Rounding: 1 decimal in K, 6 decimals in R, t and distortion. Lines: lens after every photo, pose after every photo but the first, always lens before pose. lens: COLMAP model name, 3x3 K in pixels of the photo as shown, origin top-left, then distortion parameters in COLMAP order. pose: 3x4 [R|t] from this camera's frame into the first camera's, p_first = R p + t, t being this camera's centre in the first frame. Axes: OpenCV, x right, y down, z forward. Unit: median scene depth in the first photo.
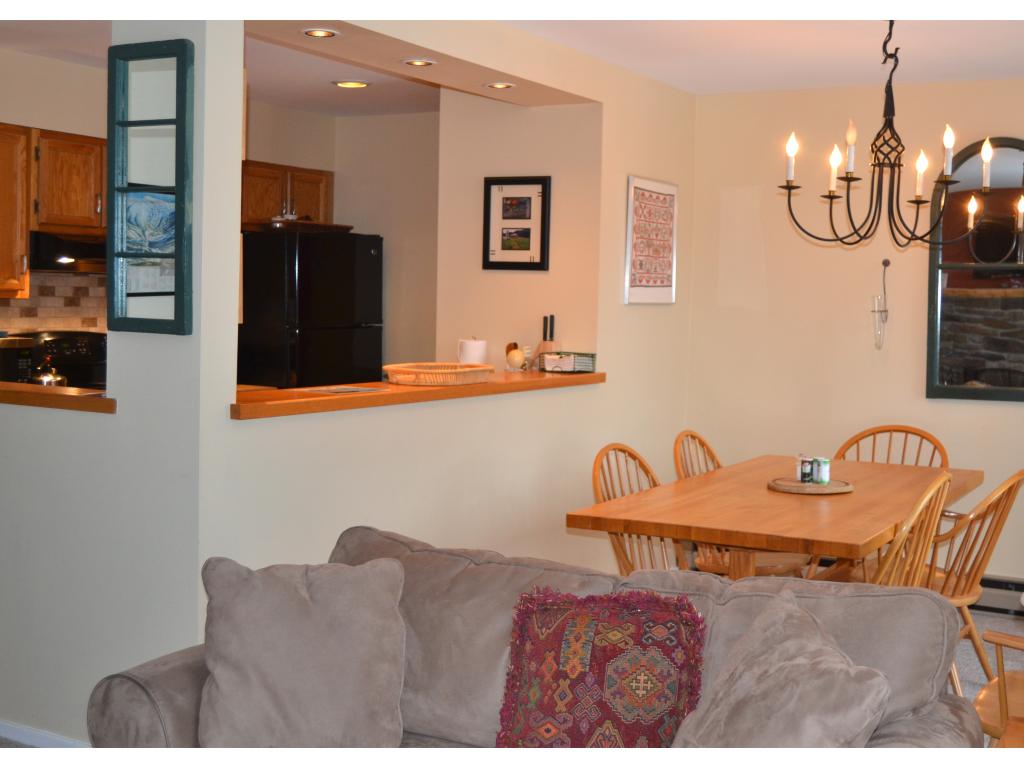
lens RADIAL K [[1278.0, 0, 601.2], [0, 1278.0, 360.7], [0, 0, 1]] dist [-0.014938, 0.000000]
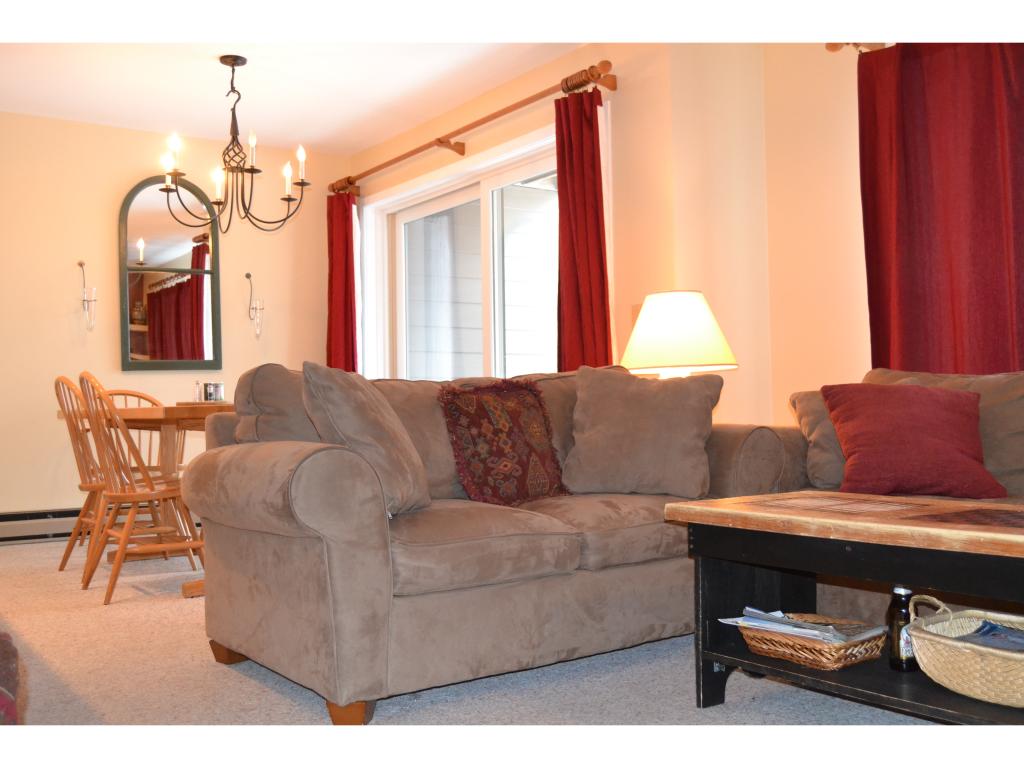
lens RADIAL K [[1036.5, 0, 507.7], [0, 1036.5, 381.6], [0, 0, 1]] dist [-0.017310, 0.000000]
pose [[0.475872, -0.013563, 0.879410, -1.089271], [0.074598, 0.996900, -0.024992, 0.218986], [-0.876345, 0.077495, 0.475409, 0.408436]]
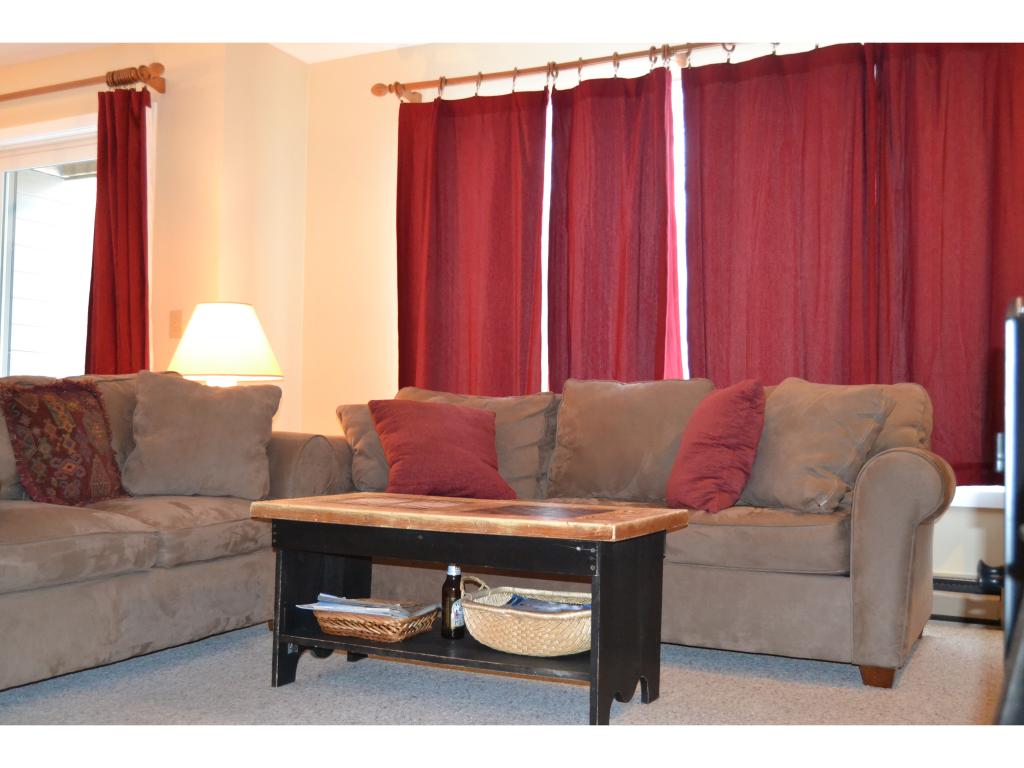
lens RADIAL K [[1074.9, 0, 511.2], [0, 1074.9, 386.3], [0, 0, 1]] dist [-0.019922, 0.000000]
pose [[-0.002082, 0.003729, 0.999991, -1.264662], [0.029899, 0.999546, -0.003665, 0.213268], [-0.999551, 0.029891, -0.002192, 0.482127]]
